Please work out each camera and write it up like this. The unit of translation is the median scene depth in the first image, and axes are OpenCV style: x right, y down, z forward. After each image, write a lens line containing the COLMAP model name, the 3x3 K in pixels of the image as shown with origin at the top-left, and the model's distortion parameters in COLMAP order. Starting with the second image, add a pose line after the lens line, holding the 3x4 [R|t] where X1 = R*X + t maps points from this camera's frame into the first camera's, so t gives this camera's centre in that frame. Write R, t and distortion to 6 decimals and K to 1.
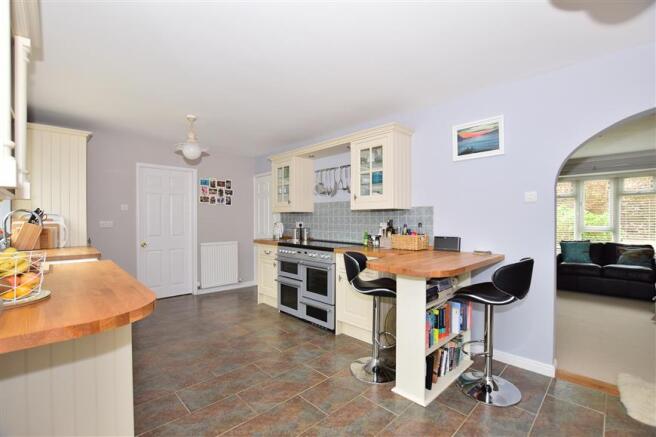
lens RADIAL K [[291.9, 0, 328.0], [0, 291.9, 218.5], [0, 0, 1]] dist [-0.043046, 0.000109]
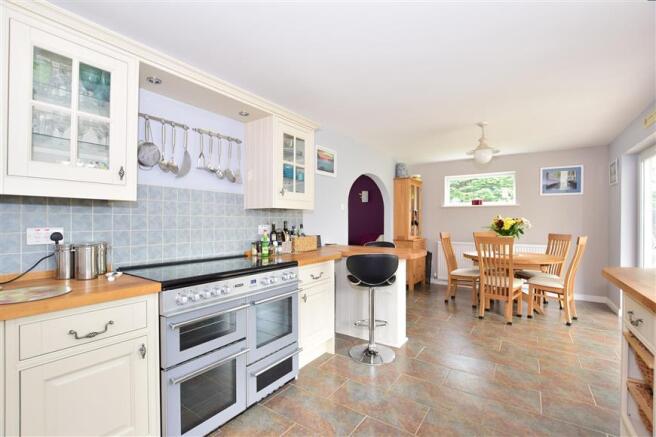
lens RADIAL K [[291.9, 0, 328.0], [0, 291.9, 218.5], [0, 0, 1]] dist [-0.043046, 0.000109]
pose [[-0.189477, 0.011425, 0.981819, -0.654246], [-0.001463, 0.999928, -0.011918, 0.005569], [-0.981884, -0.003694, -0.189447, 0.989107]]
